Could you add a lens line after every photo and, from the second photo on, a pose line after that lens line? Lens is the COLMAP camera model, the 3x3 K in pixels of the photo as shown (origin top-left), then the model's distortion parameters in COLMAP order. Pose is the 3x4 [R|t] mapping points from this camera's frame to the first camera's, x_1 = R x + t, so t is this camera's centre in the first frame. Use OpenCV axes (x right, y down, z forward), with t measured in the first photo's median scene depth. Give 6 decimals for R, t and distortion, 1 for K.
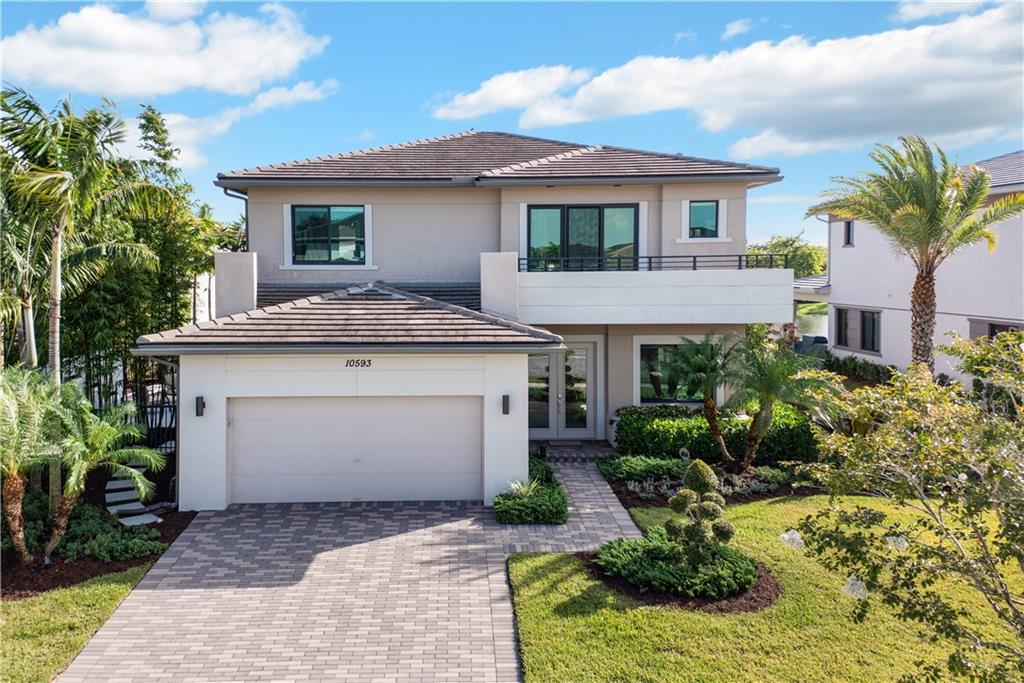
lens RADIAL K [[1032.9, 0, 500.2], [0, 1032.9, 340.7], [0, 0, 1]] dist [0.085505, 0.000000]
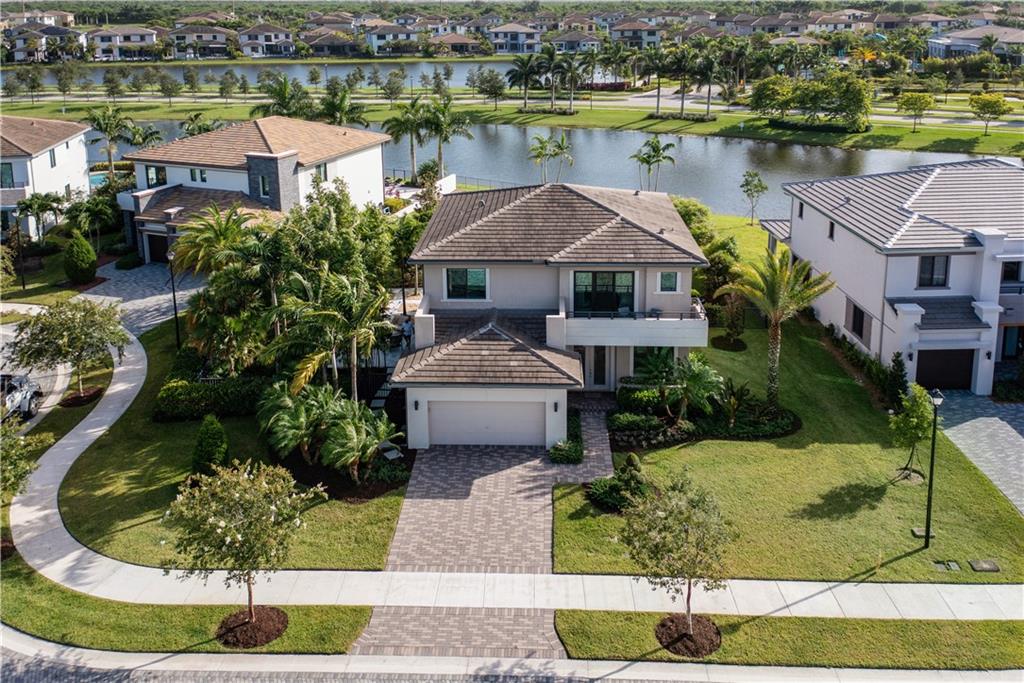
lens RADIAL K [[1032.9, 0, 513.9], [0, 1032.9, 341.1], [0, 0, 1]] dist [0.085505, 0.000000]
pose [[0.996898, 0.014641, -0.077327, 0.087220], [0.005920, 0.965809, 0.259187, -0.661453], [0.078477, -0.258841, 0.962727, -1.099051]]
